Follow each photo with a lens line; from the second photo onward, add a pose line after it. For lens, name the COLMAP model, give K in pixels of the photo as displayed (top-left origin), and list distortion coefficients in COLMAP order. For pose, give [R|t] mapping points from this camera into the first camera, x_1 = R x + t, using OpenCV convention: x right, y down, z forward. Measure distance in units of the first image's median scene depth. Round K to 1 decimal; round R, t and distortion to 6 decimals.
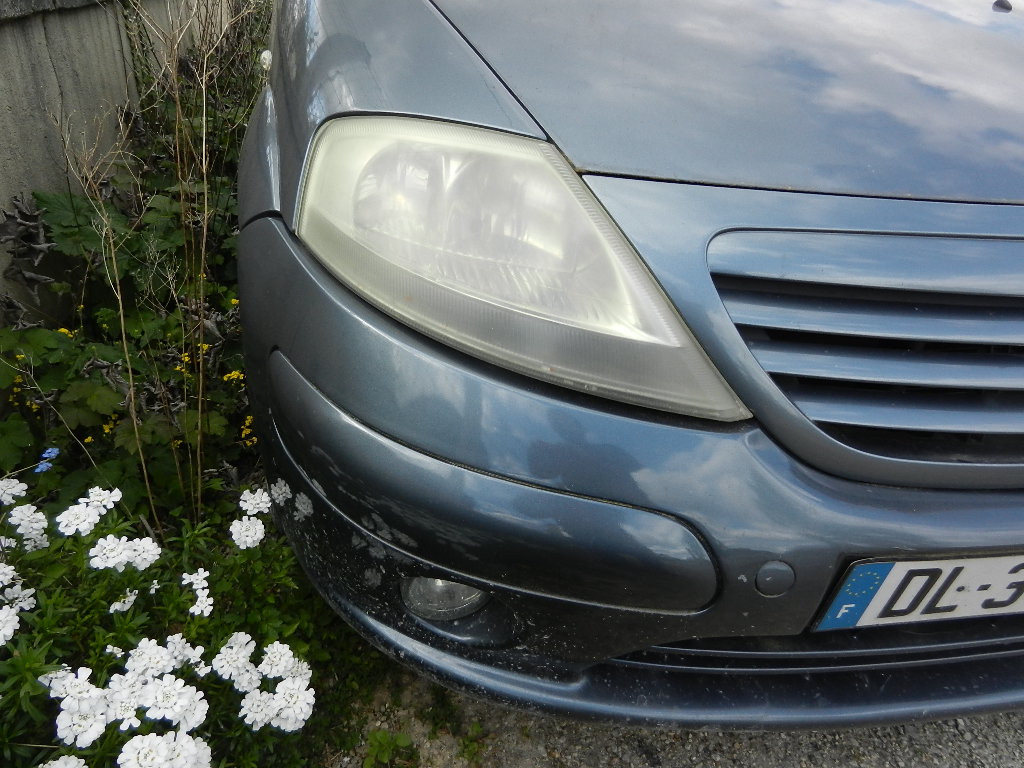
lens RADIAL K [[746.3, 0, 512.0], [0, 746.3, 384.0], [0, 0, 1]] dist [-0.011422, -0.002603]
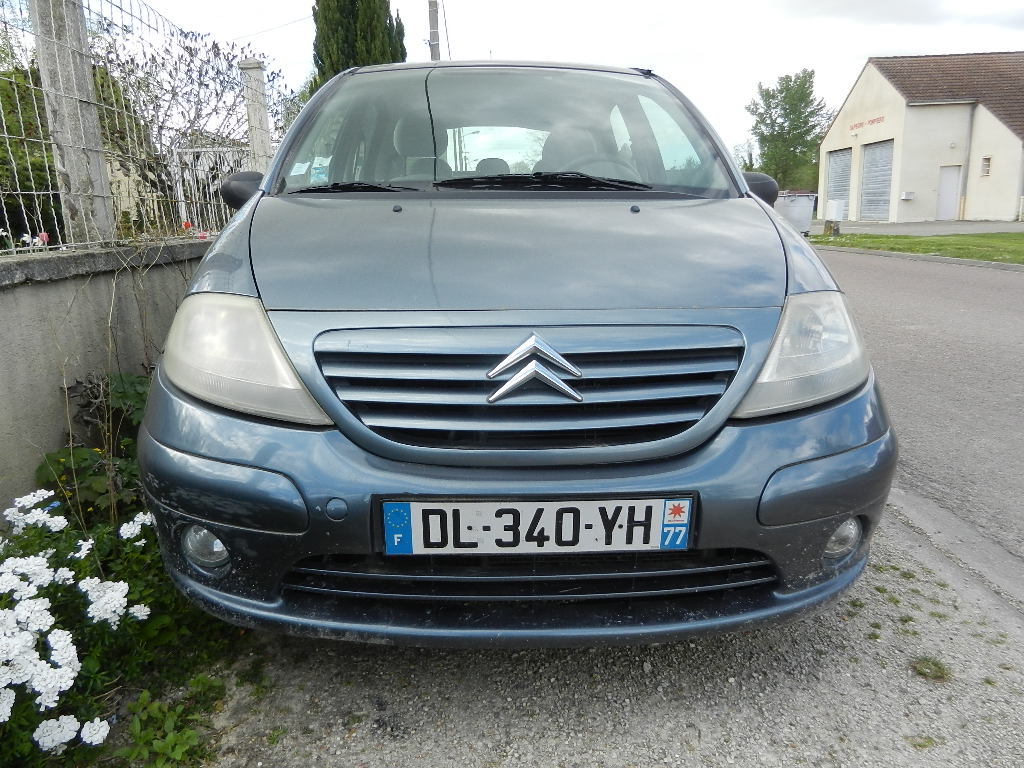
lens RADIAL K [[746.3, 0, 512.0], [0, 746.3, 384.0], [0, 0, 1]] dist [-0.011422, -0.002603]
pose [[0.981728, -0.051907, -0.183074, 1.013526], [-0.001978, 0.959241, -0.282584, 0.434416], [0.190280, 0.277783, 0.941611, -0.647045]]
